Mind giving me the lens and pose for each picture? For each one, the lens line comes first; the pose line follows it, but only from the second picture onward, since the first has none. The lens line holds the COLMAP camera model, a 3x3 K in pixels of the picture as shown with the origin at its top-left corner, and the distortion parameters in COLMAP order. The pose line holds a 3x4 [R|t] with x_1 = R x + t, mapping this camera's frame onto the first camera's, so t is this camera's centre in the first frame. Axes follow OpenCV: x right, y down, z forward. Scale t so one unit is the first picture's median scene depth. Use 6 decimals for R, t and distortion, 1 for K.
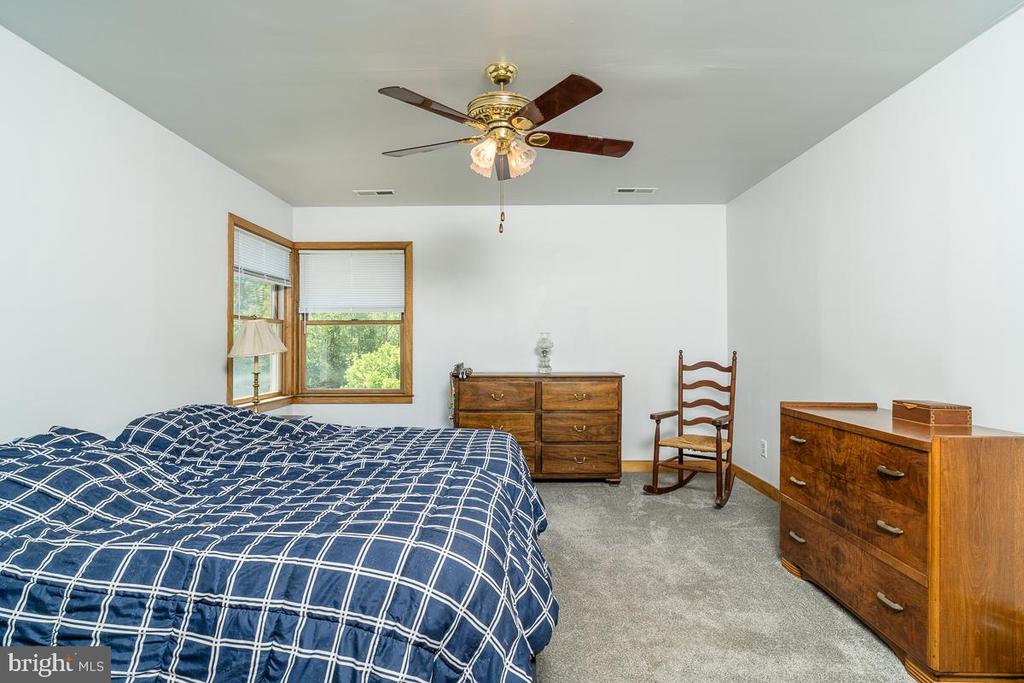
lens RADIAL K [[536.8, 0, 507.8], [0, 536.8, 345.2], [0, 0, 1]] dist [-0.002676, -0.000158]
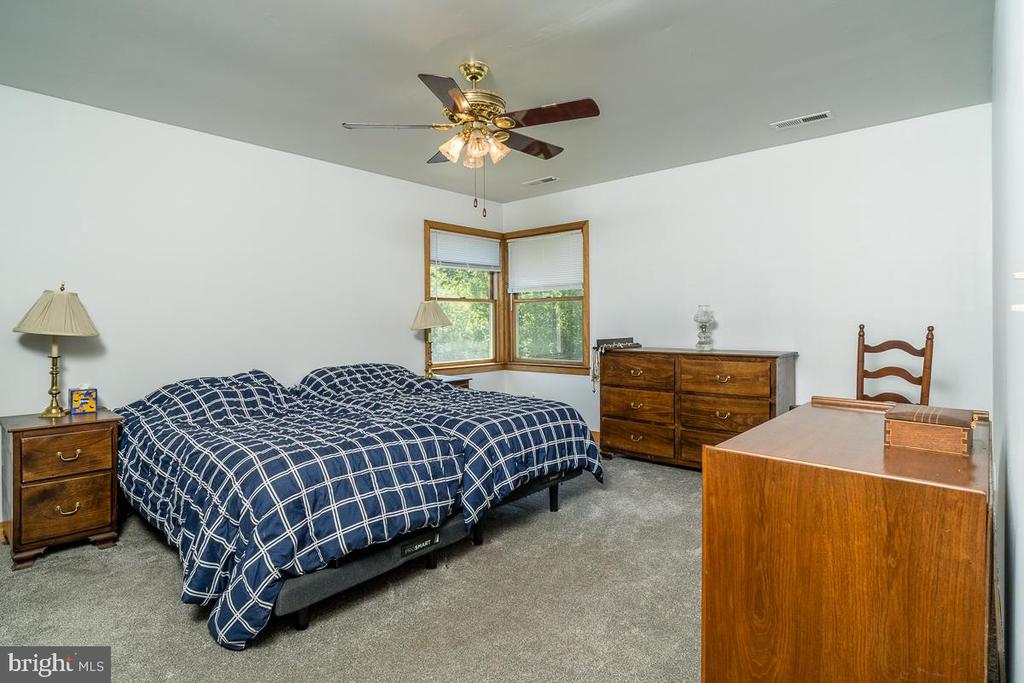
lens RADIAL K [[536.8, 0, 502.4], [0, 536.8, 333.5], [0, 0, 1]] dist [-0.002676, -0.000158]
pose [[0.752211, 0.011269, -0.658826, 0.437037], [0.005896, 0.999699, 0.023832, 0.000709], [0.658896, -0.021811, 0.751918, 0.119024]]
